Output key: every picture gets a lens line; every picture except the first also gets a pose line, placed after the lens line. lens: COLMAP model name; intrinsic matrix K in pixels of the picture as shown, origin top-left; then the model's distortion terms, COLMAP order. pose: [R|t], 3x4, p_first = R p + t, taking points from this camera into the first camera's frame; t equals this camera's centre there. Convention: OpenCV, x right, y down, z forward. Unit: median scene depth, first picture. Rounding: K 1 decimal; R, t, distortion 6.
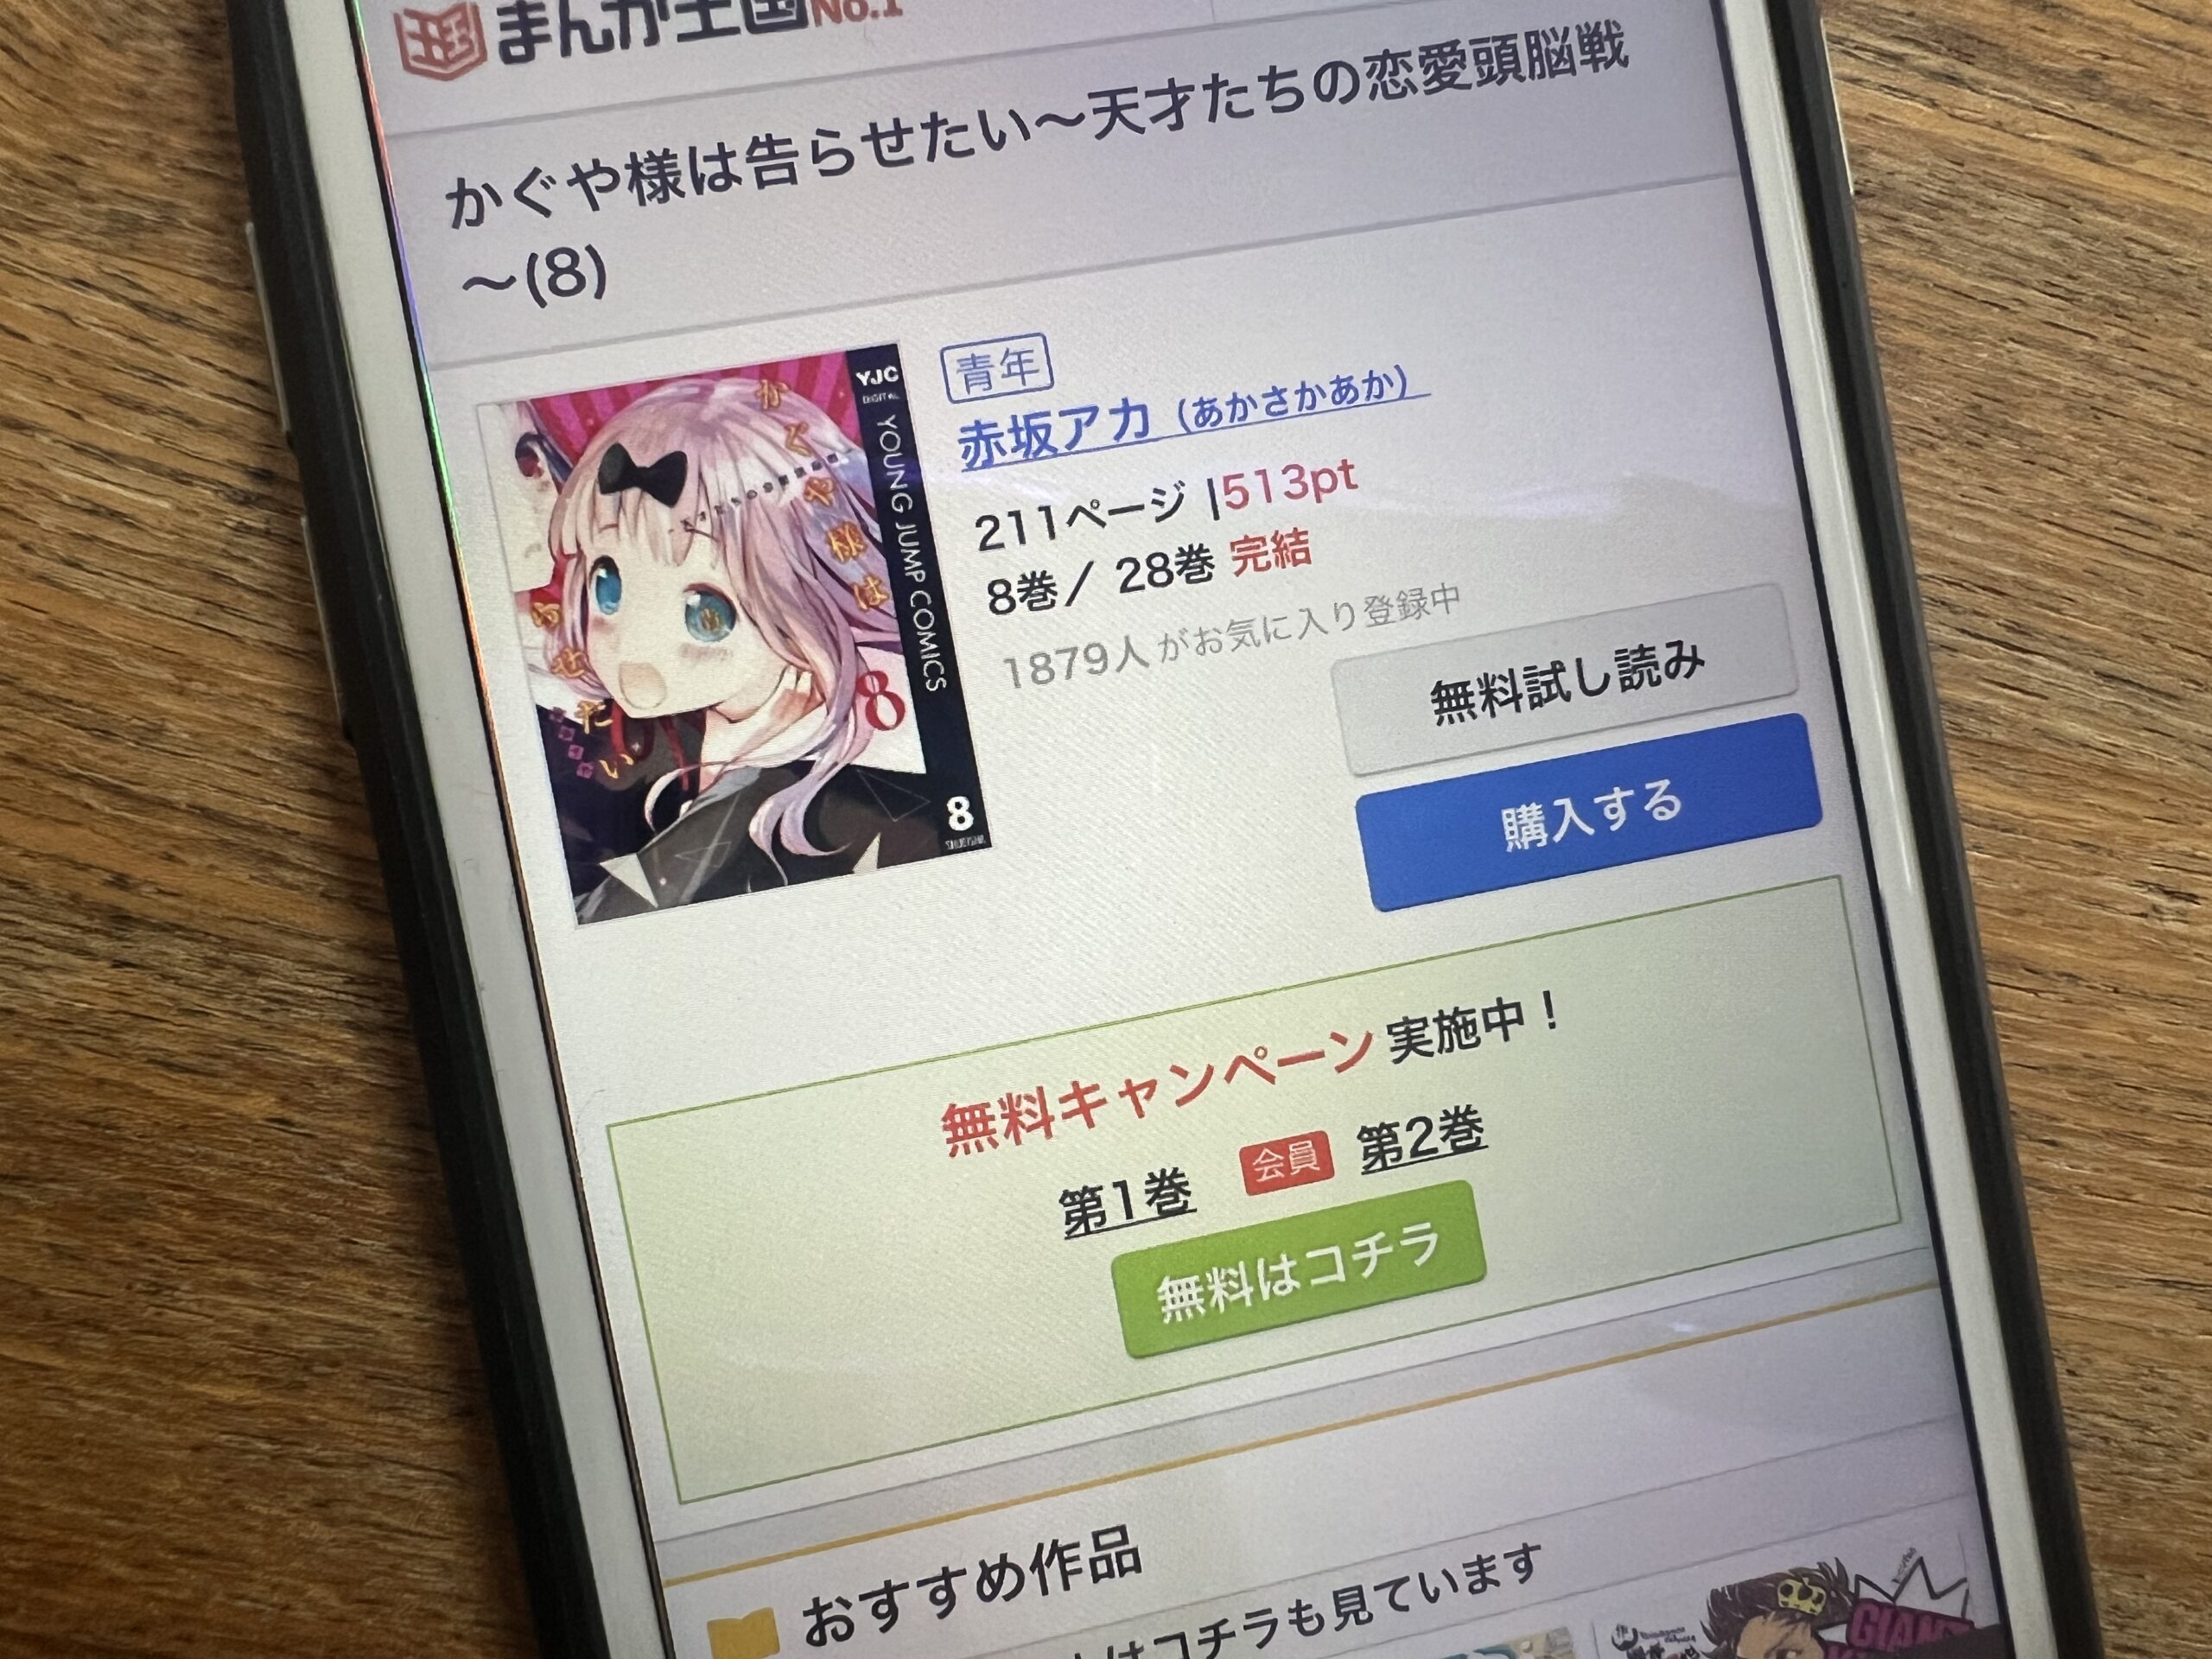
lens RADIAL K [[1722.9, 0, 1111.2], [0, 1722.9, 849.9], [0, 0, 1]] dist [0.000258, -0.011190]
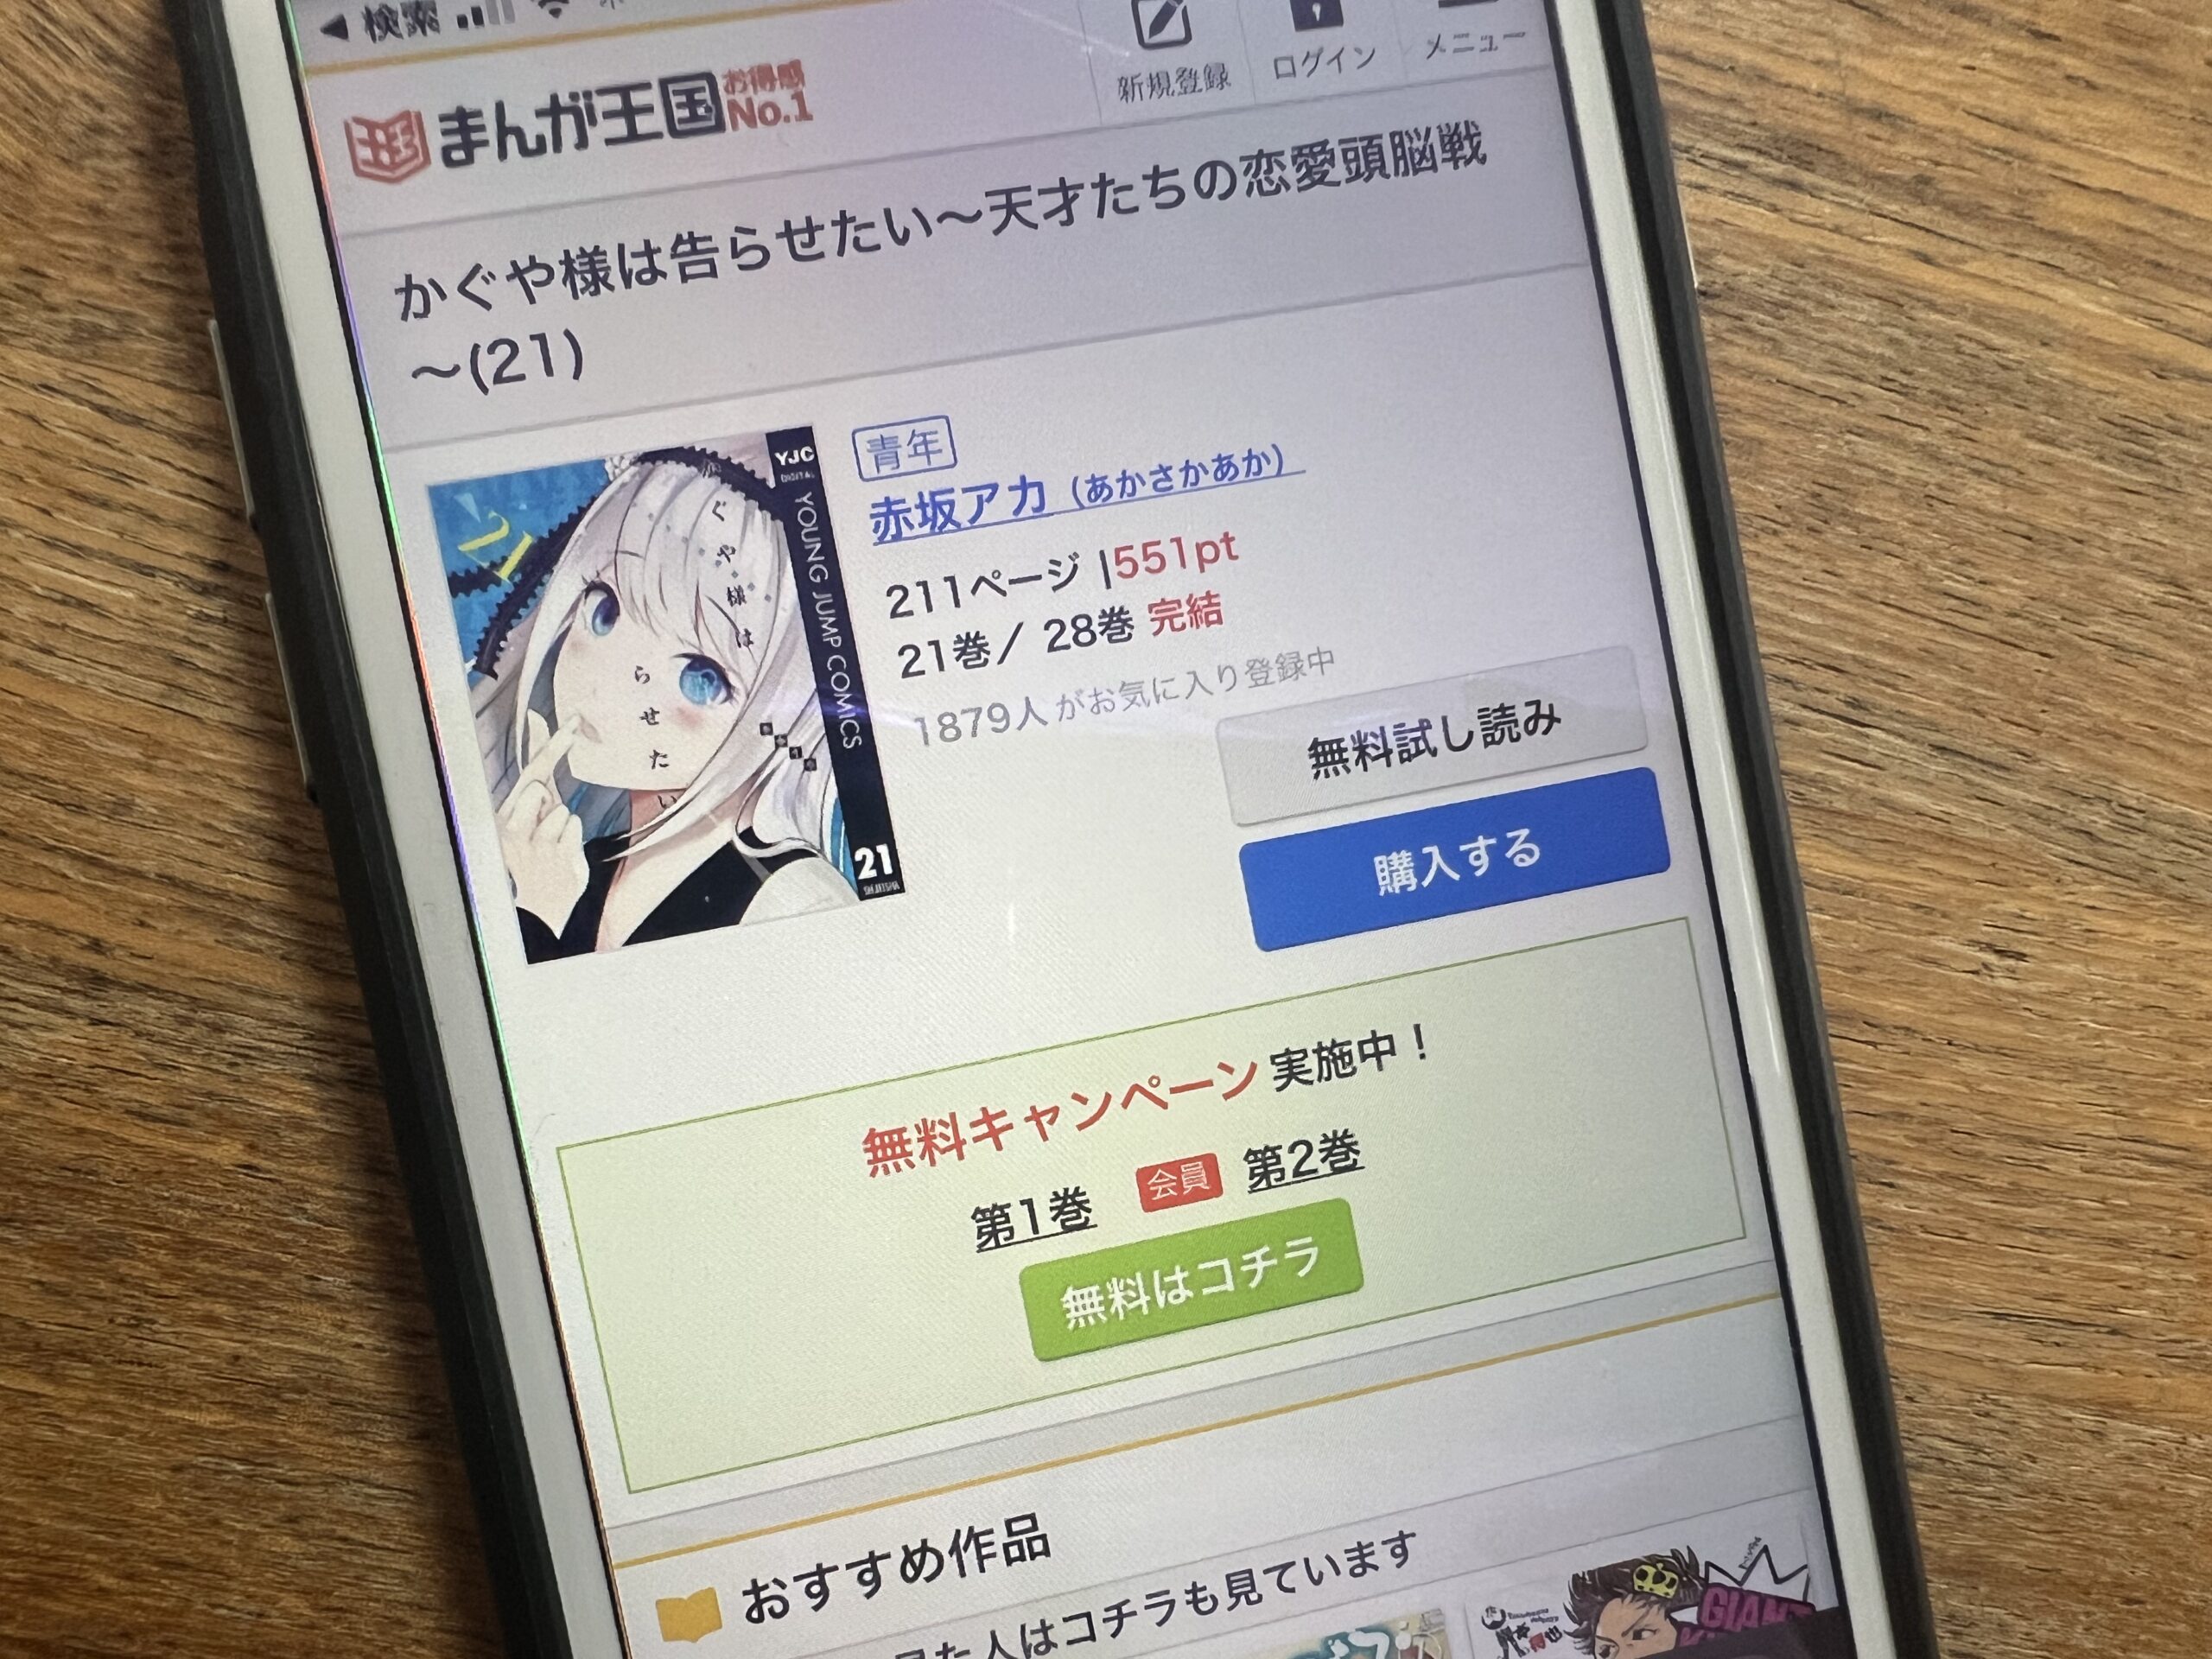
lens RADIAL K [[1718.5, 0, 985.0], [0, 1718.5, 1080.2], [0, 0, 1]] dist [0.000115, -0.009613]
pose [[0.999925, -0.012236, -0.000464, -0.019491], [0.012243, 0.999762, 0.018047, 0.095582], [0.000243, -0.018052, 0.999837, -0.083602]]
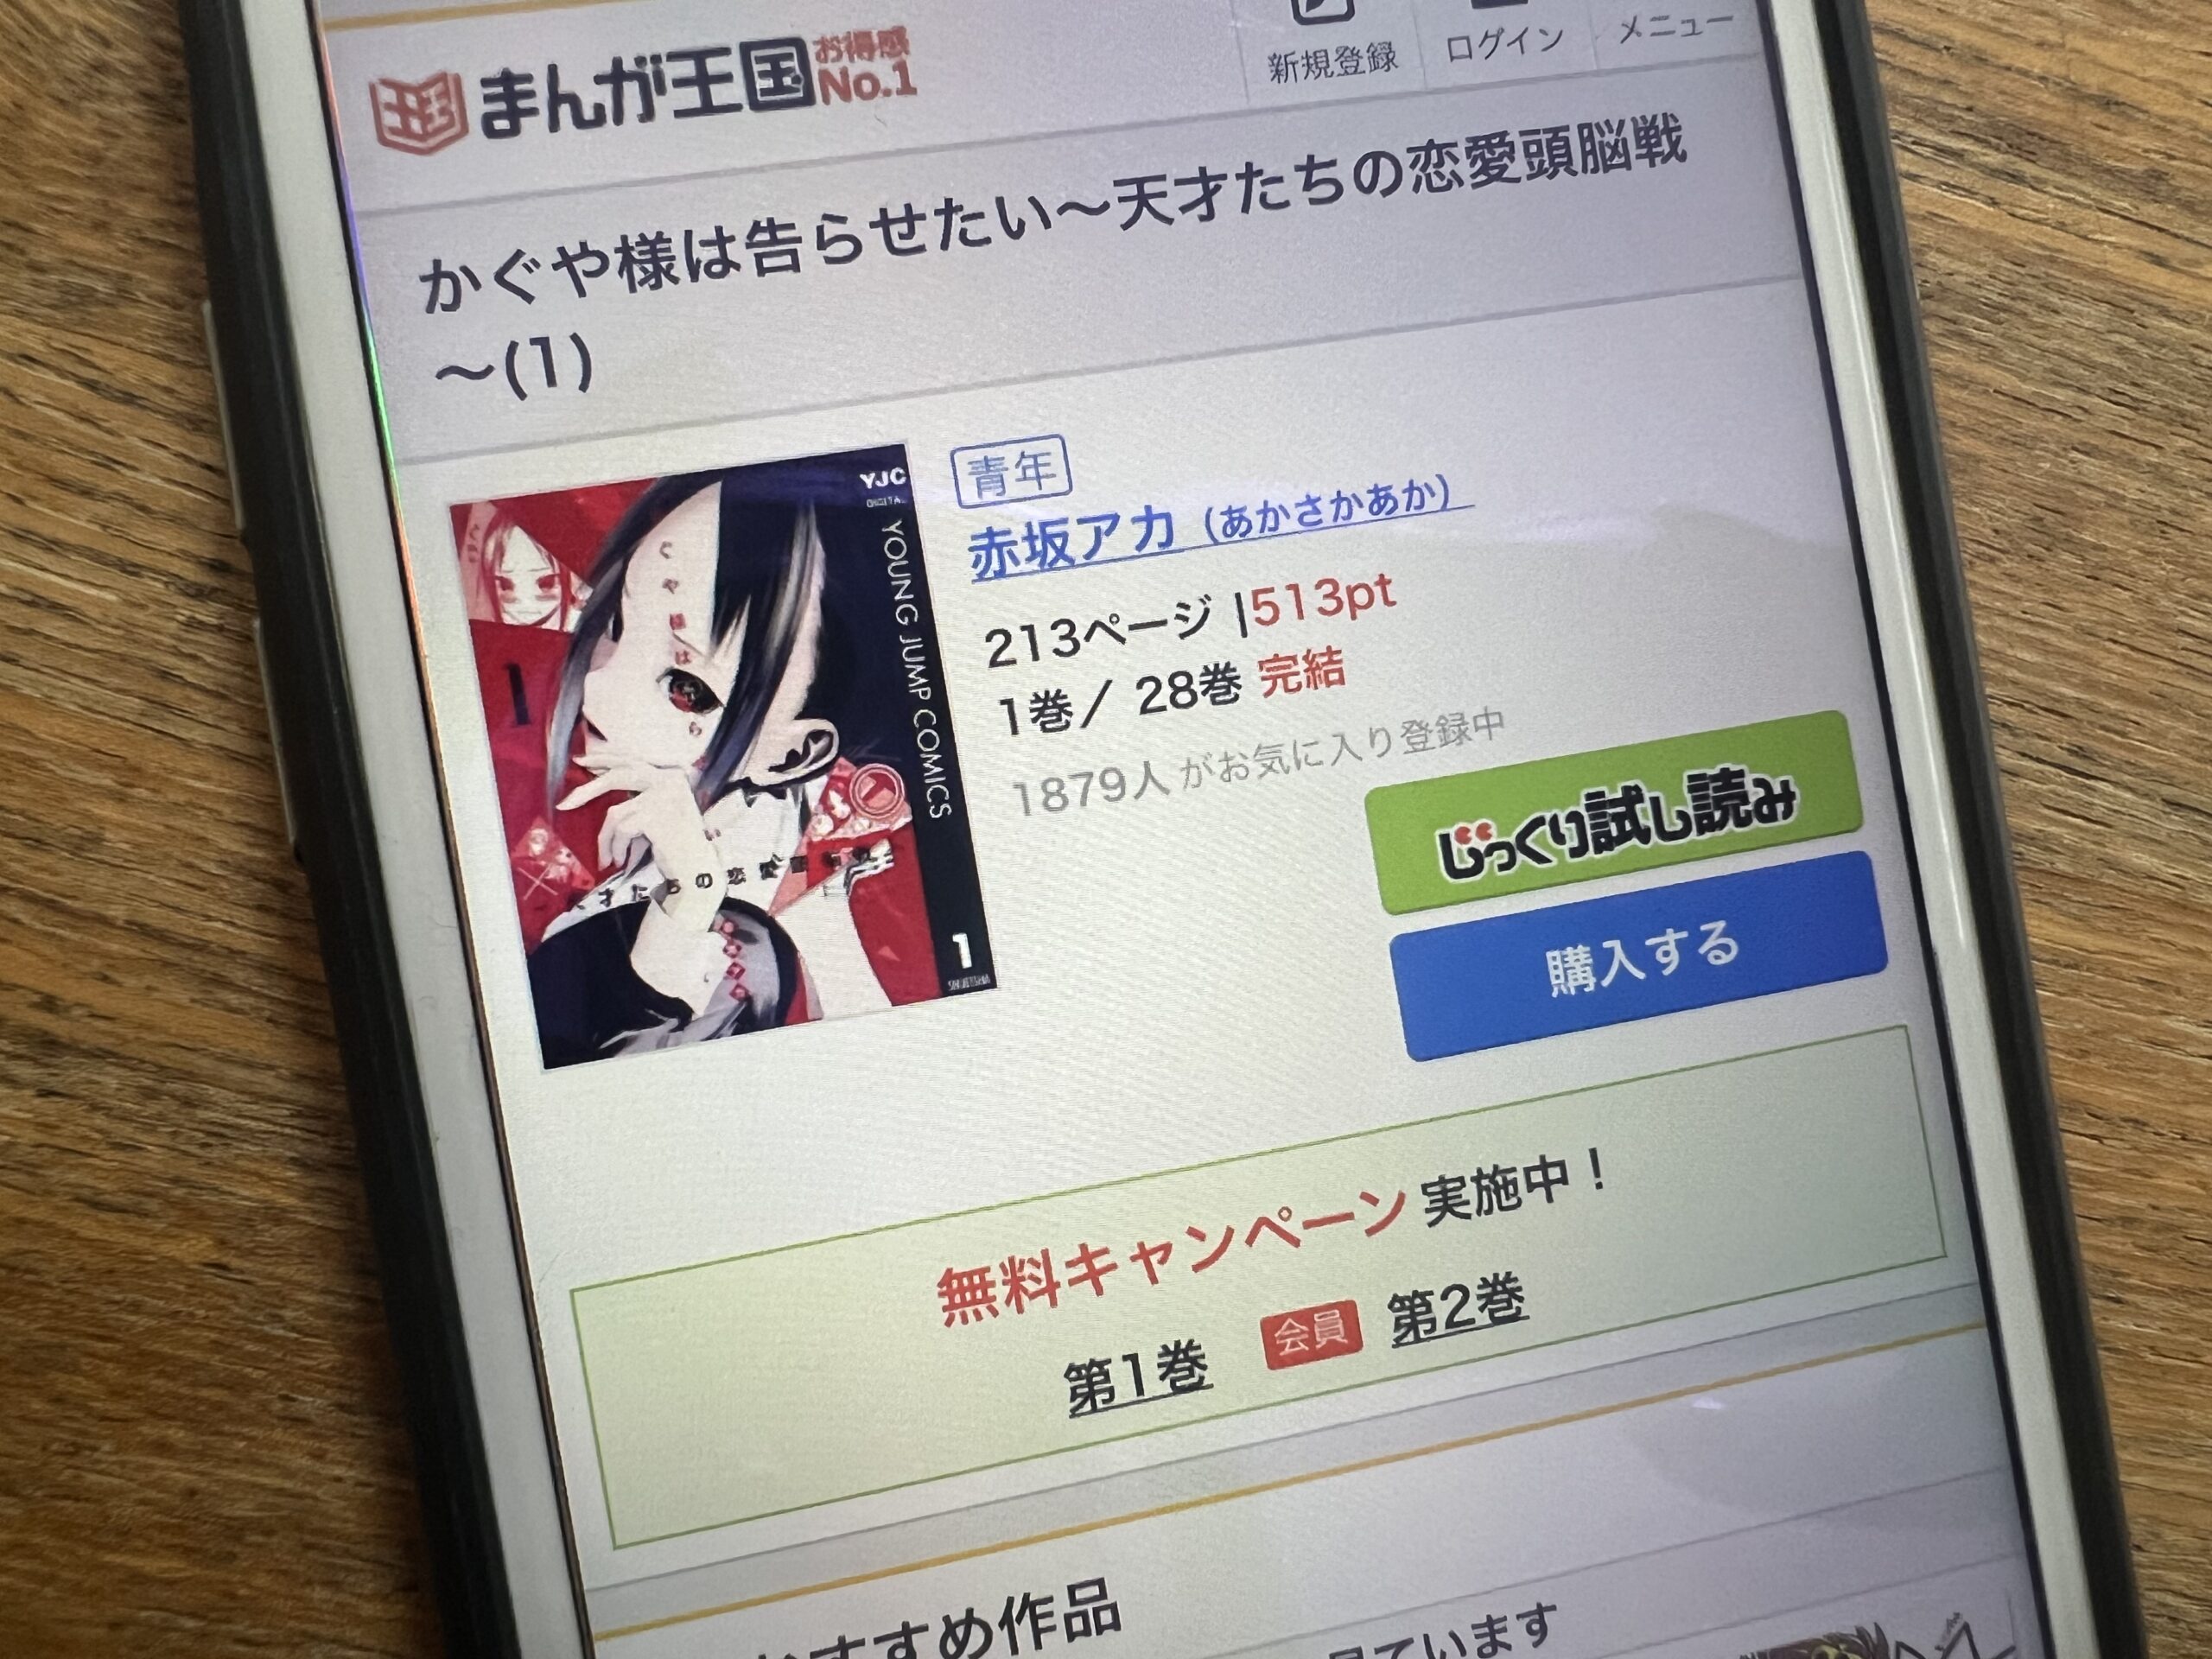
lens RADIAL K [[1722.9, 0, 1111.2], [0, 1722.9, 849.9], [0, 0, 1]] dist [0.000258, -0.011190]
pose [[0.999833, 0.015378, 0.009858, -0.018012], [-0.015095, 0.999488, -0.028223, -0.049008], [-0.010287, 0.028070, 0.999553, 0.074454]]
